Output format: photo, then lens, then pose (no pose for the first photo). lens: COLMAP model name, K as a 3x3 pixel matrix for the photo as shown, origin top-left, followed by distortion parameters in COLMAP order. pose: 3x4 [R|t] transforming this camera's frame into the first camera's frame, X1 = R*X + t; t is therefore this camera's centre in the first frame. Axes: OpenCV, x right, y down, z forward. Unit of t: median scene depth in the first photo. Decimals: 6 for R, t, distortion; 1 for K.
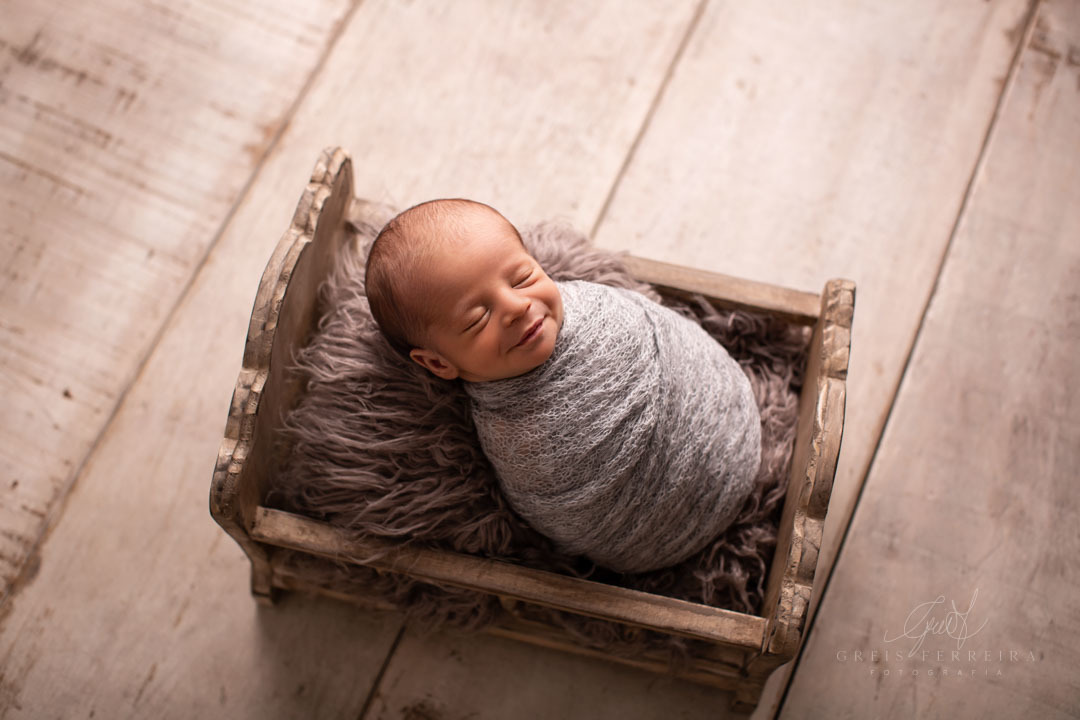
lens RADIAL K [[1605.2, 0, 540.0], [0, 1605.2, 360.0], [0, 0, 1]] dist [-0.318409, 0.015529]
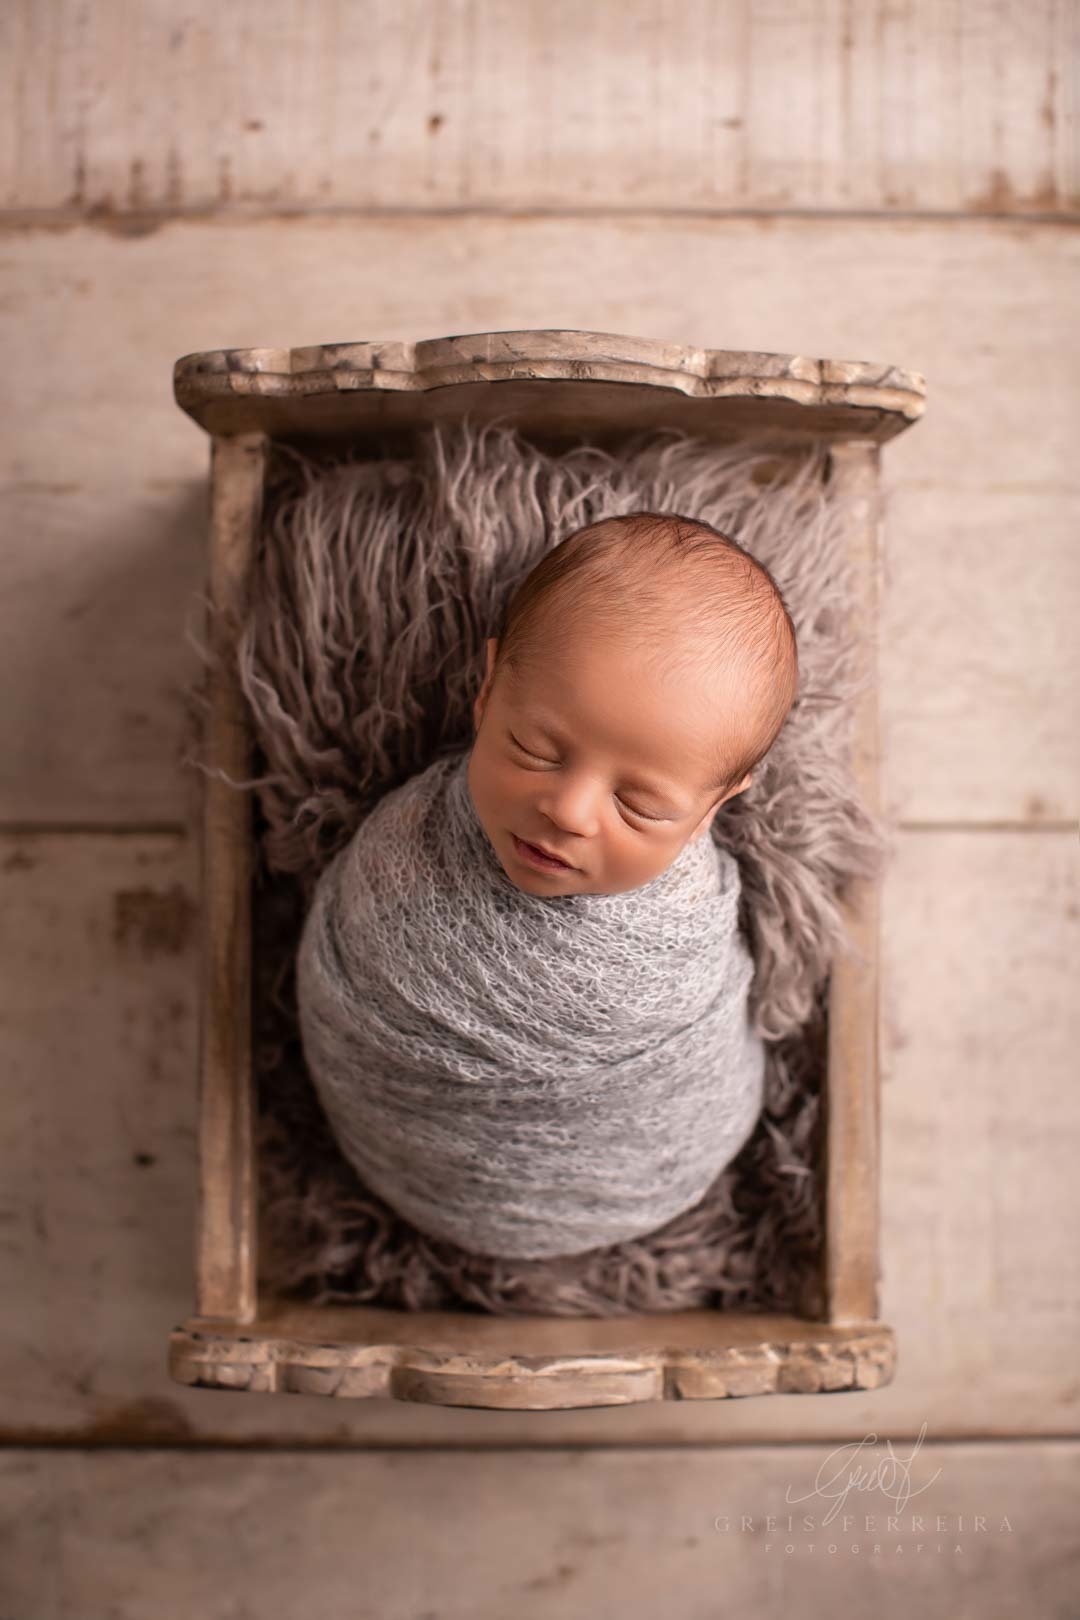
lens RADIAL K [[2407.9, 0, 540.0], [0, 2407.9, 810.0], [0, 0, 1]] dist [-0.318409, 0.015529]
pose [[0.205247, 0.976981, -0.058155, 0.031457], [-0.891062, 0.211114, 0.401795, -0.335192], [0.404824, -0.030648, 0.913881, 0.243243]]
